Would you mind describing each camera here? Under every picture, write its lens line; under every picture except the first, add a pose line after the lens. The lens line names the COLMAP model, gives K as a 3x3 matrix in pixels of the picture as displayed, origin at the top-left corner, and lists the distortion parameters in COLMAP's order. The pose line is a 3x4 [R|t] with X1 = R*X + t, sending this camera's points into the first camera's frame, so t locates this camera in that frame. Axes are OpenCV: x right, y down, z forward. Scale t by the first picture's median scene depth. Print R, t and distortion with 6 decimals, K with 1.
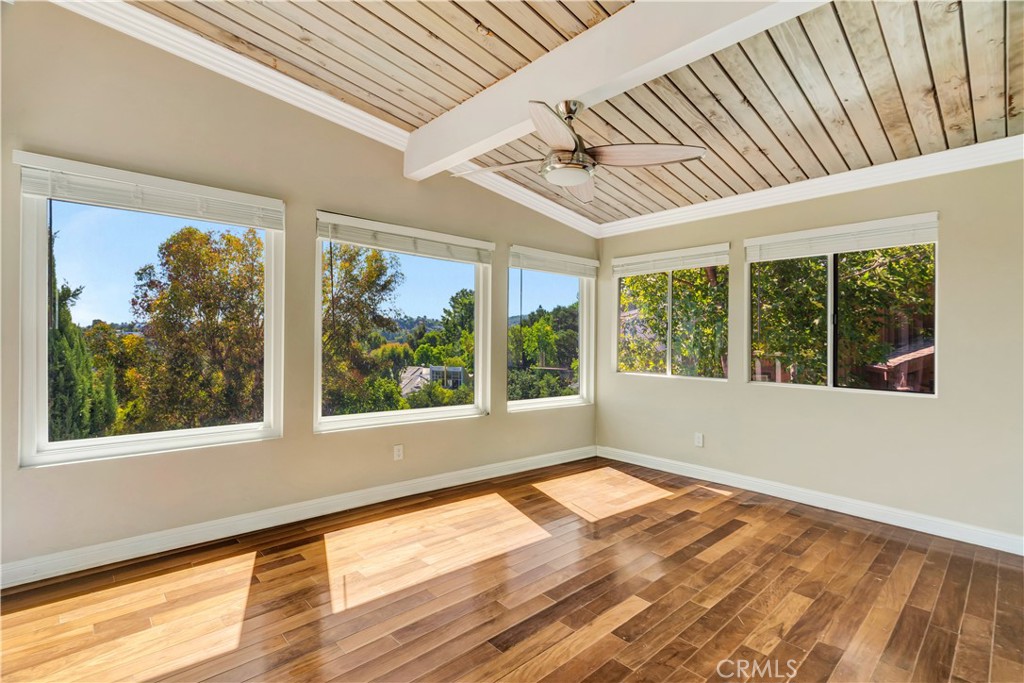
lens RADIAL K [[474.8, 0, 508.9], [0, 474.8, 346.1], [0, 0, 1]] dist [-0.002486, -0.000318]
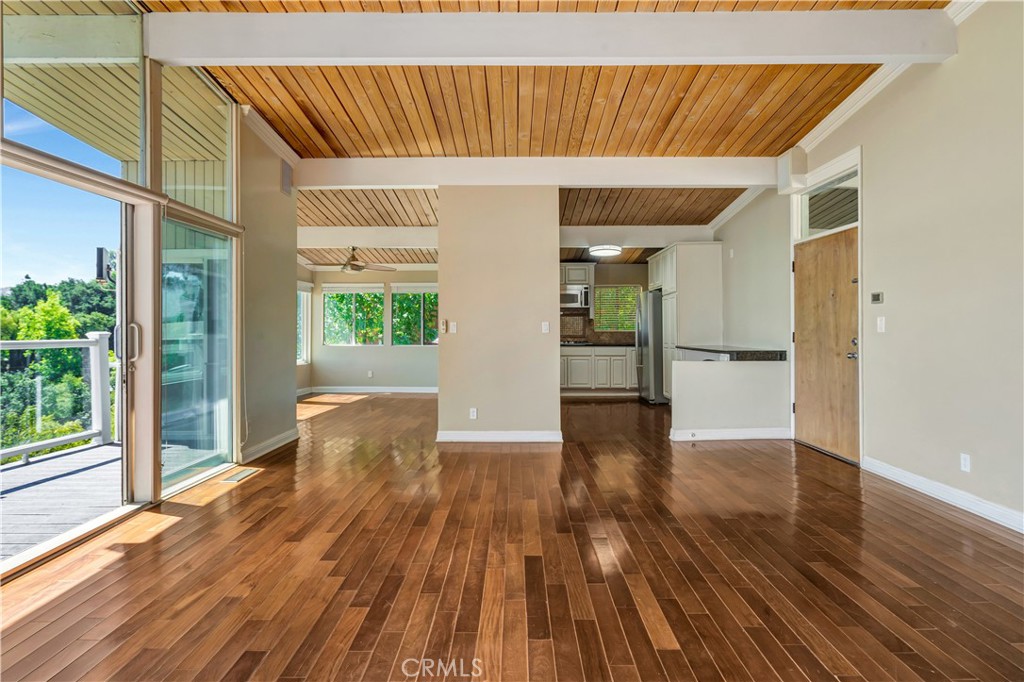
lens RADIAL K [[547.2, 0, 516.3], [0, 547.2, 323.6], [0, 0, 1]] dist [-0.003566, 0.000899]
pose [[0.684960, -0.005823, 0.728558, -0.765488], [0.016574, 0.999834, -0.007591, -0.003432], [-0.728392, 0.017275, 0.684943, -0.923985]]
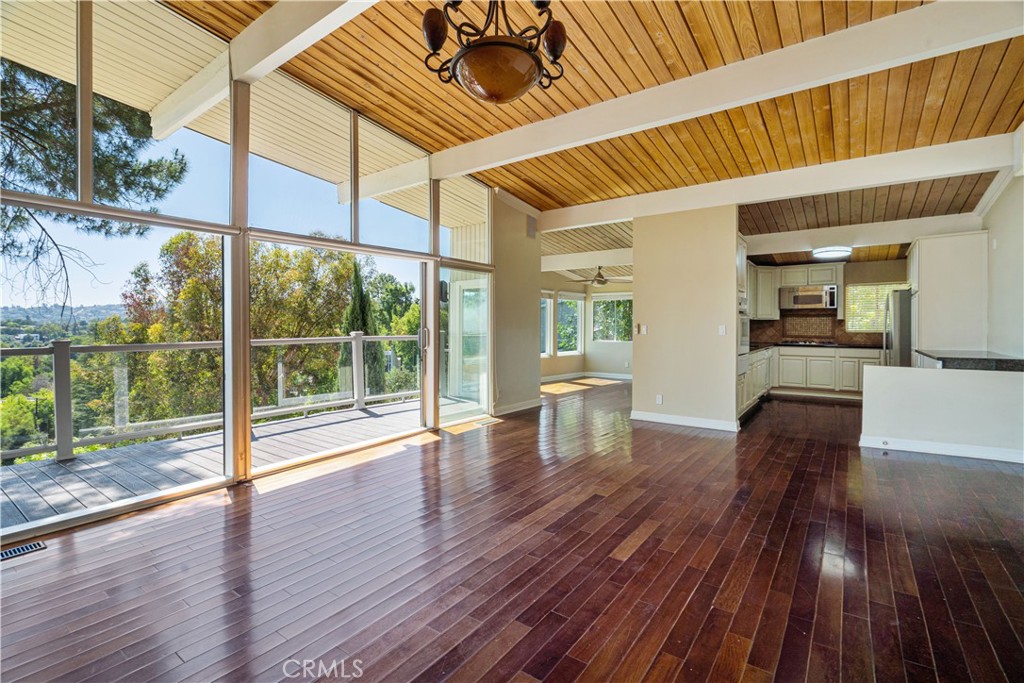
lens RADIAL K [[474.8, 0, 505.8], [0, 474.8, 322.4], [0, 0, 1]] dist [-0.002486, -0.000318]
pose [[0.983217, -0.010423, 0.182144, -0.595127], [0.013100, 0.999823, -0.013501, -0.013842], [-0.181971, 0.015660, 0.983179, -1.224506]]
